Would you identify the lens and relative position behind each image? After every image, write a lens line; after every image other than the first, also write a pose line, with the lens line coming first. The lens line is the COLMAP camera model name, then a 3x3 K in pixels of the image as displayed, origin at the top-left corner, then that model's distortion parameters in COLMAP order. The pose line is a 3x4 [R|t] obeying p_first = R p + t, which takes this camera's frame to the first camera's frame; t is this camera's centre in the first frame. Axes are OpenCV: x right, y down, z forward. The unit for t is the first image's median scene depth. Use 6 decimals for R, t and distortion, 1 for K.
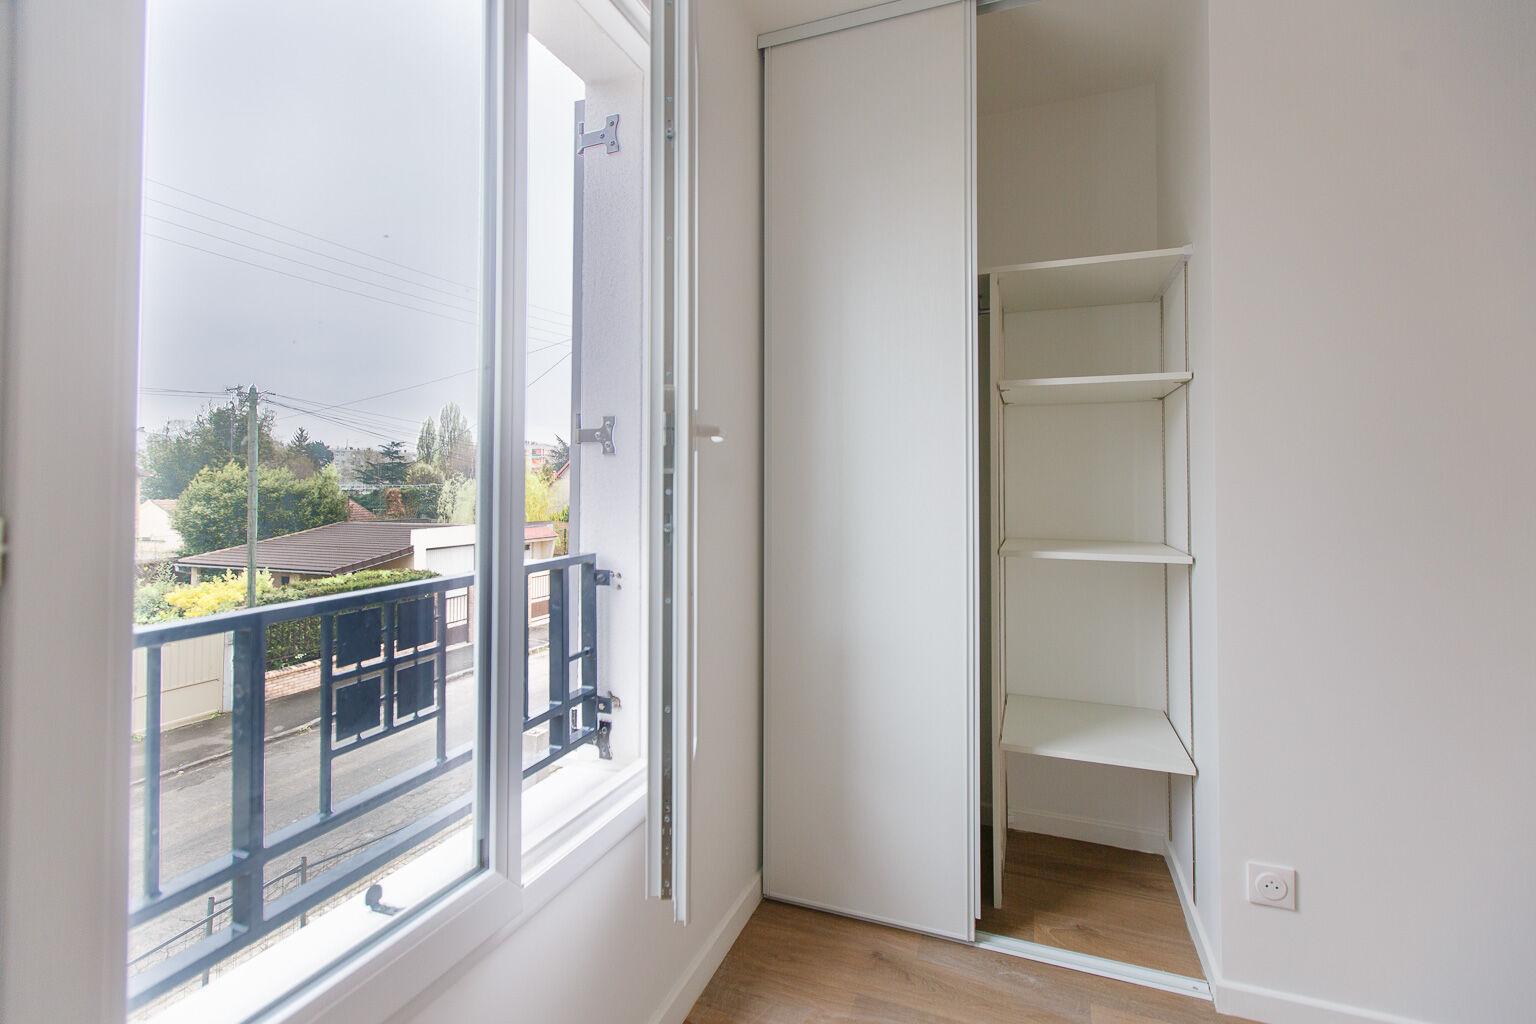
lens RADIAL K [[710.8, 0, 760.2], [0, 710.8, 483.3], [0, 0, 1]] dist [-0.006160, 0.005892]
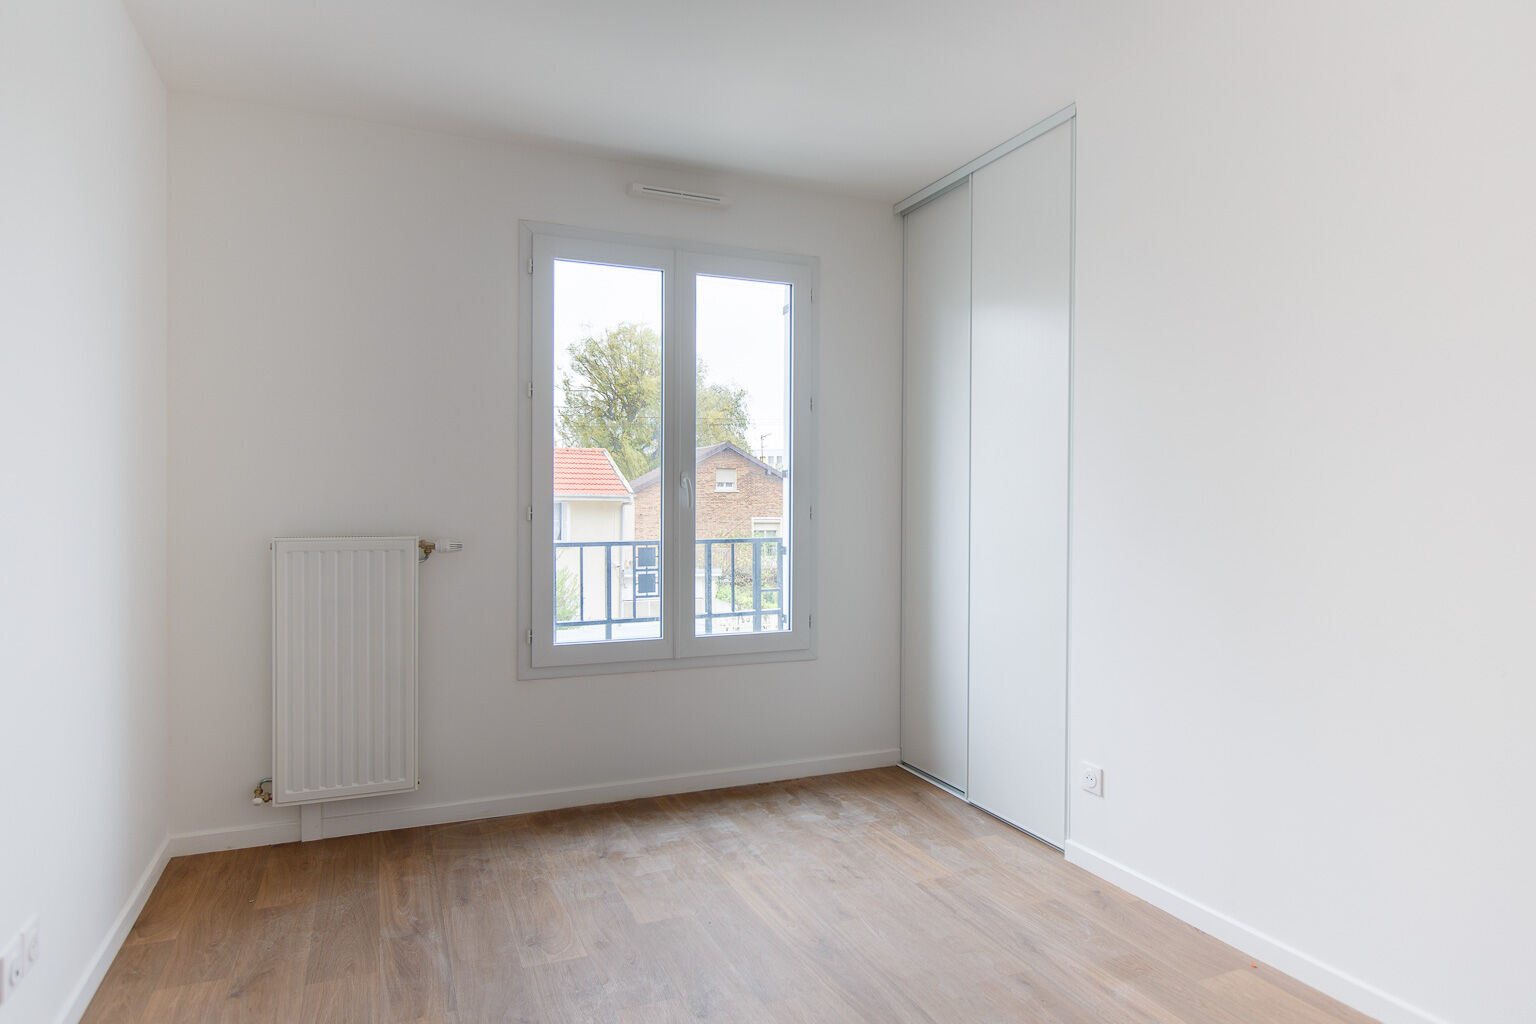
lens RADIAL K [[920.4, 0, 773.4], [0, 920.4, 511.3], [0, 0, 1]] dist [0.047895, -0.007298]
pose [[0.701639, 0.012732, -0.712419, 1.627723], [-0.002128, 0.999873, 0.015773, -0.010111], [0.712529, -0.009551, 0.701577, -0.803527]]
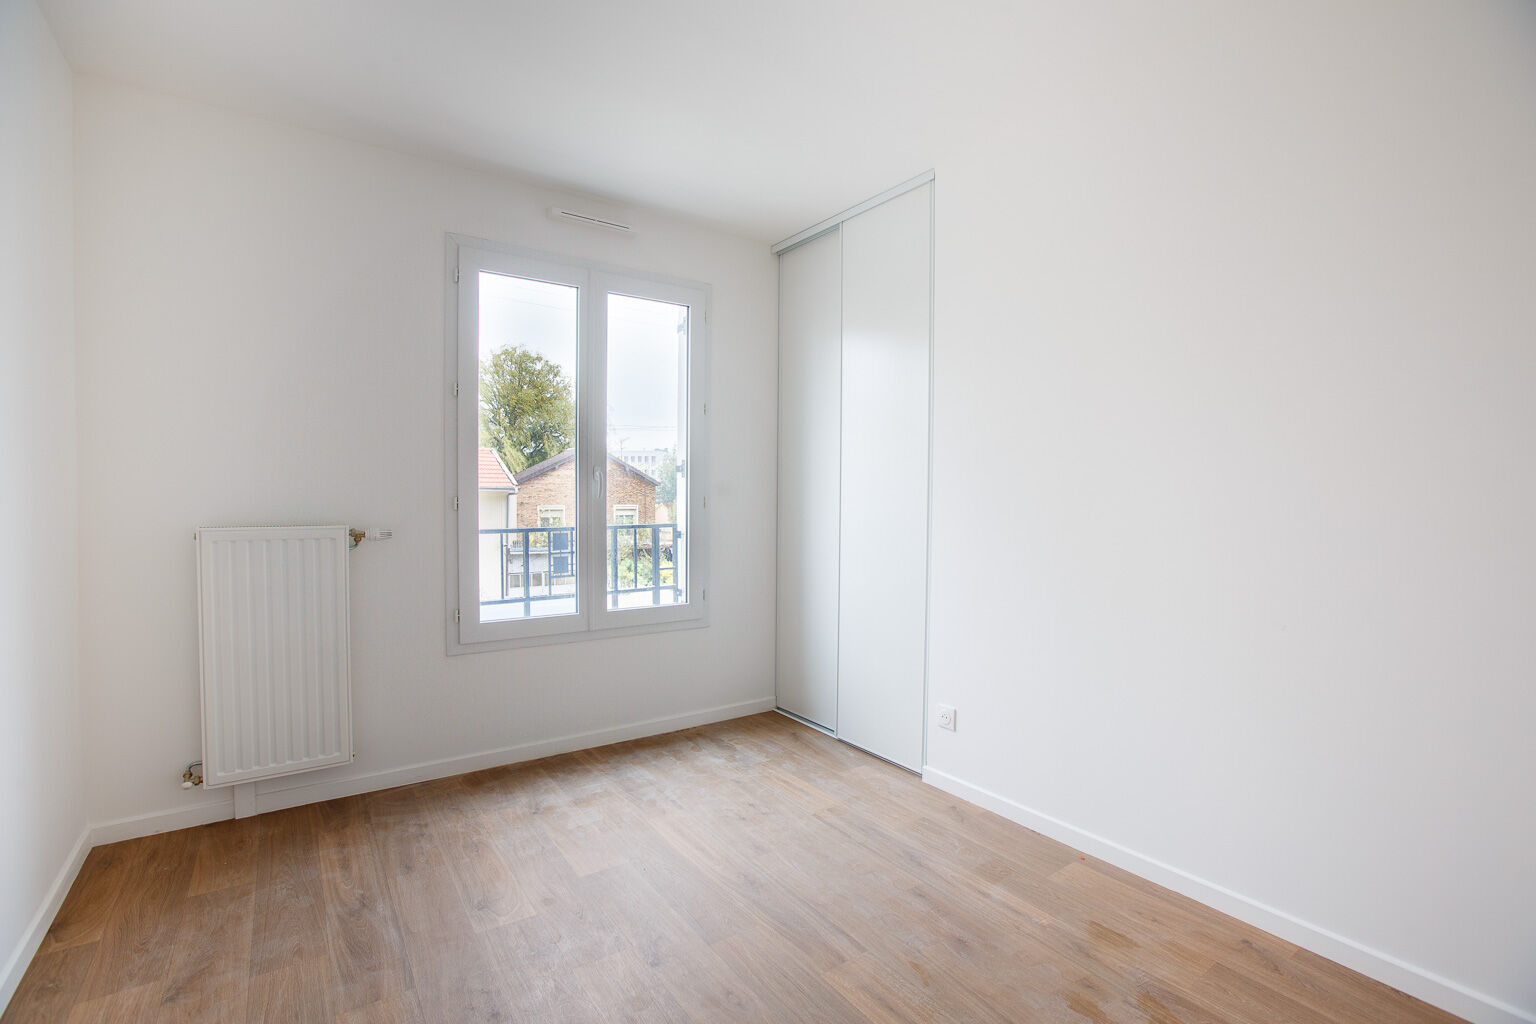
lens RADIAL K [[710.8, 0, 763.4], [0, 710.8, 518.5], [0, 0, 1]] dist [-0.006160, 0.005892]
pose [[0.822157, 0.022888, -0.568801, 1.365075], [-0.003290, 0.999366, 0.035458, 0.001421], [0.569252, -0.027281, 0.821711, -0.738327]]
